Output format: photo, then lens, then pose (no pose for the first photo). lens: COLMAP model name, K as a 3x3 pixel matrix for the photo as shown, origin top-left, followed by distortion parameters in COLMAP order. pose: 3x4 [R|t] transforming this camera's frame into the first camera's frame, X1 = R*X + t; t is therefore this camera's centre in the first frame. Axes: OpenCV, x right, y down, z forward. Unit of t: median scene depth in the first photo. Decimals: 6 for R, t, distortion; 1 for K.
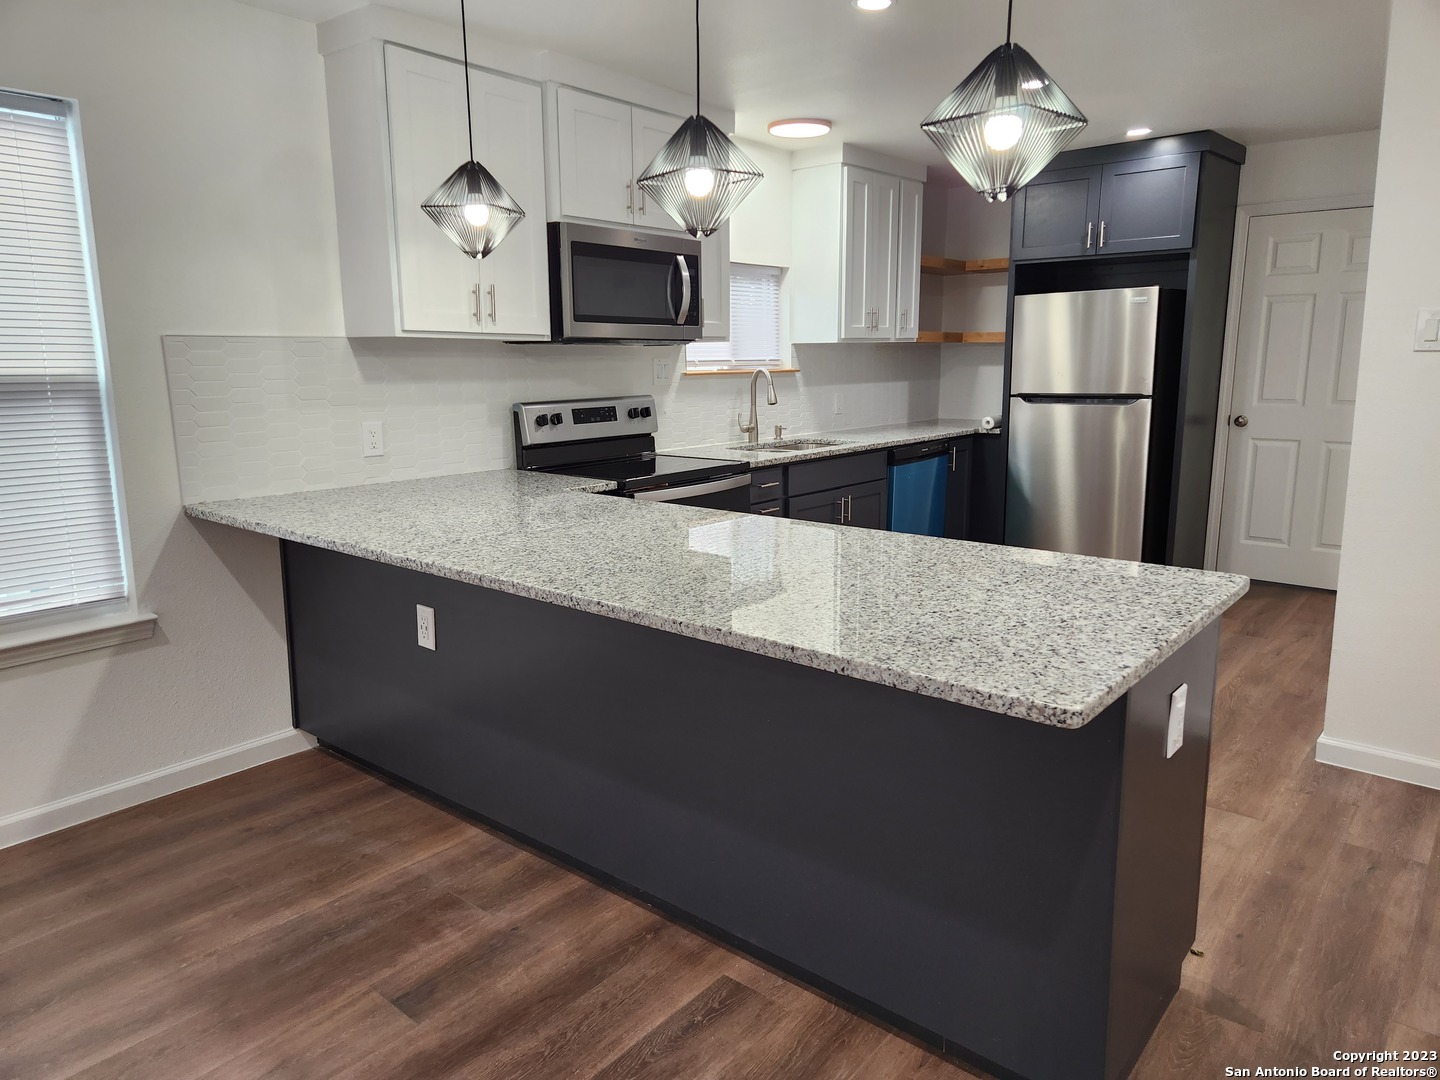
lens RADIAL K [[971.5, 0, 715.1], [0, 971.5, 534.3], [0, 0, 1]] dist [0.066621, 0.000347]
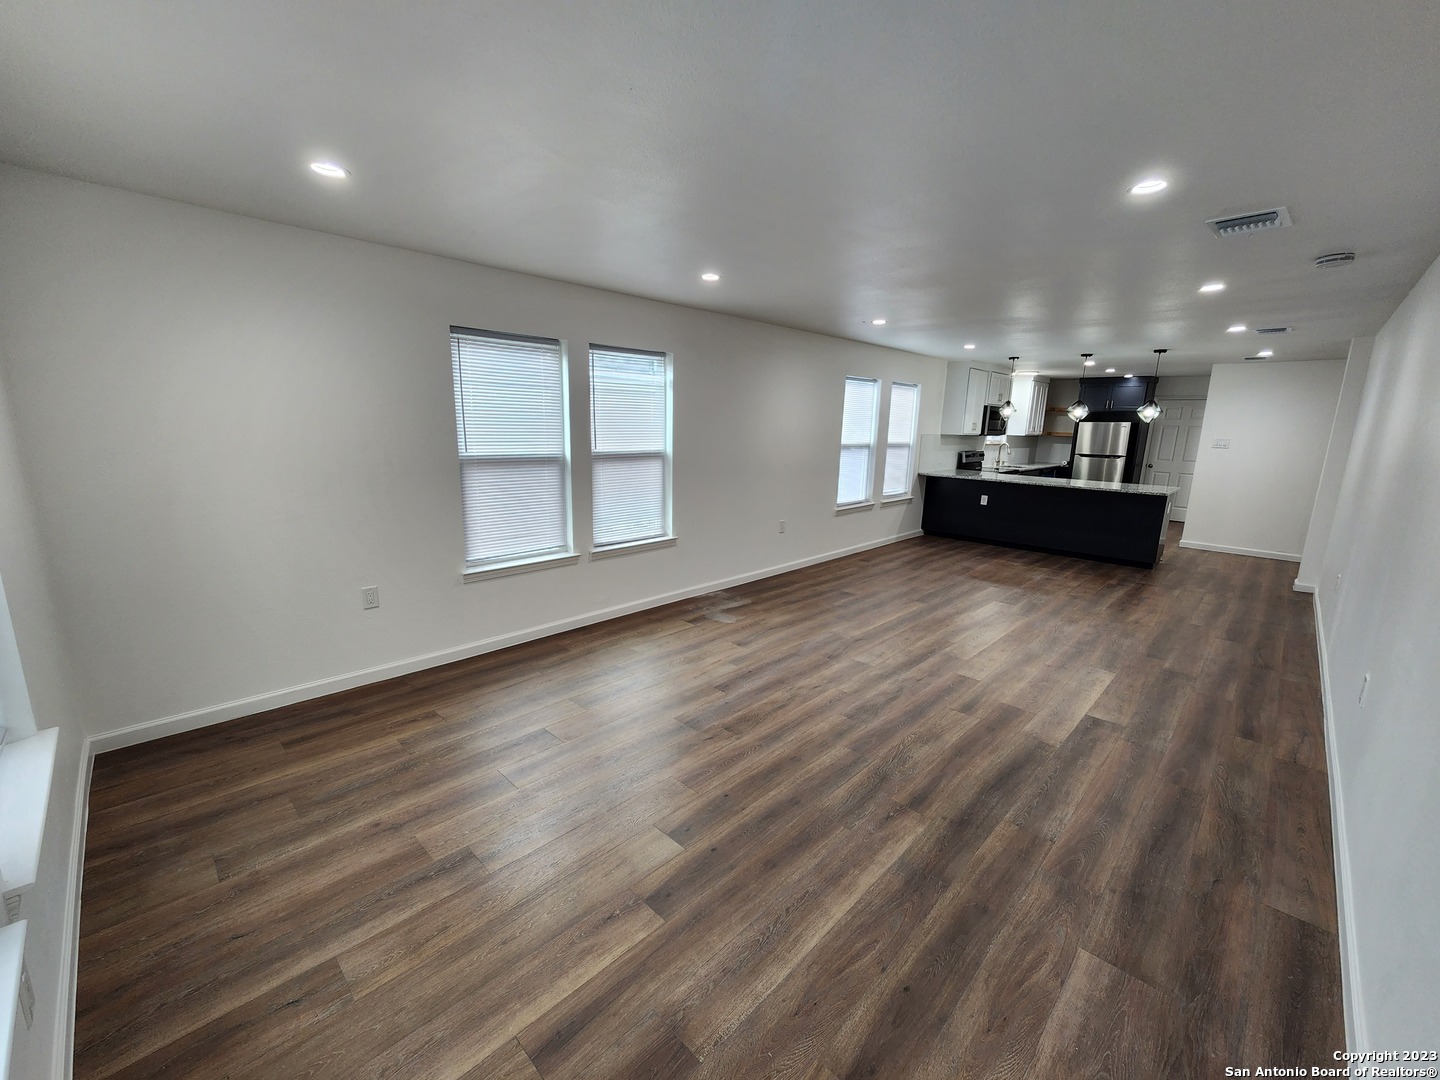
lens RADIAL K [[584.2, 0, 723.0], [0, 584.2, 550.3], [0, 0, 1]] dist [0.000548, 0.000013]
pose [[0.996531, 0.048436, -0.067681, -0.731622], [-0.046006, 0.998256, 0.037005, 0.157549], [0.069356, -0.033763, 0.997021, -1.015441]]
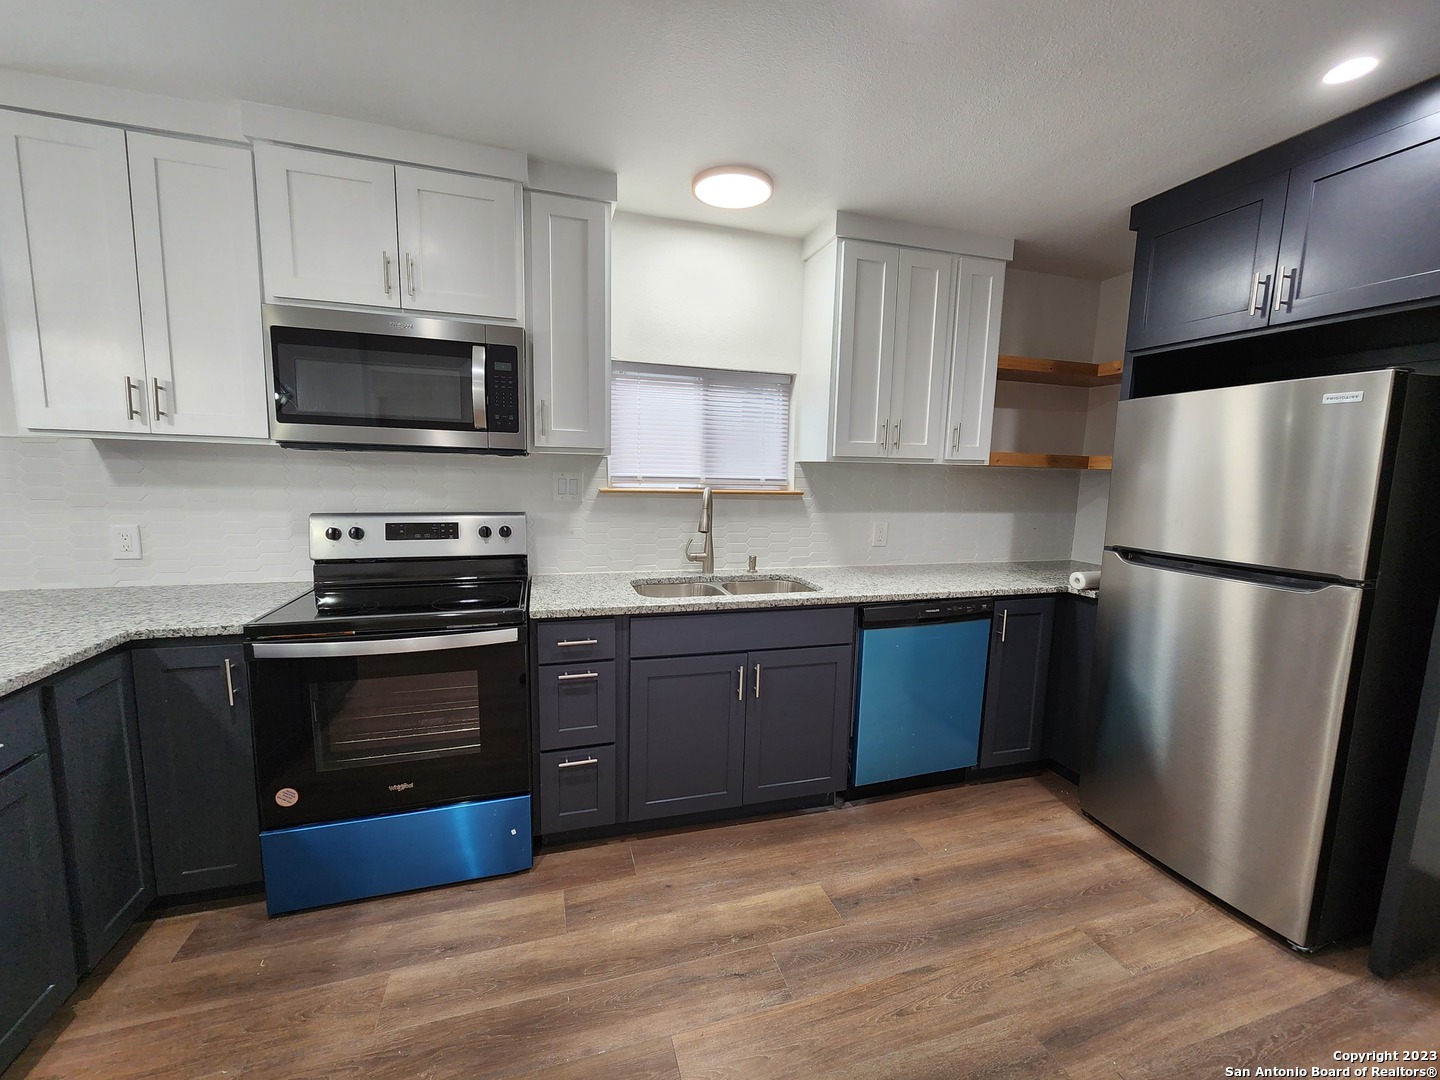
lens RADIAL K [[584.2, 0, 723.0], [0, 584.2, 550.3], [0, 0, 1]] dist [0.000548, 0.000013]
pose [[0.838615, 0.103357, -0.534829, 0.325280], [-0.129541, 0.991507, -0.011510, -0.110523], [0.529097, 0.078935, 0.844882, 0.568494]]
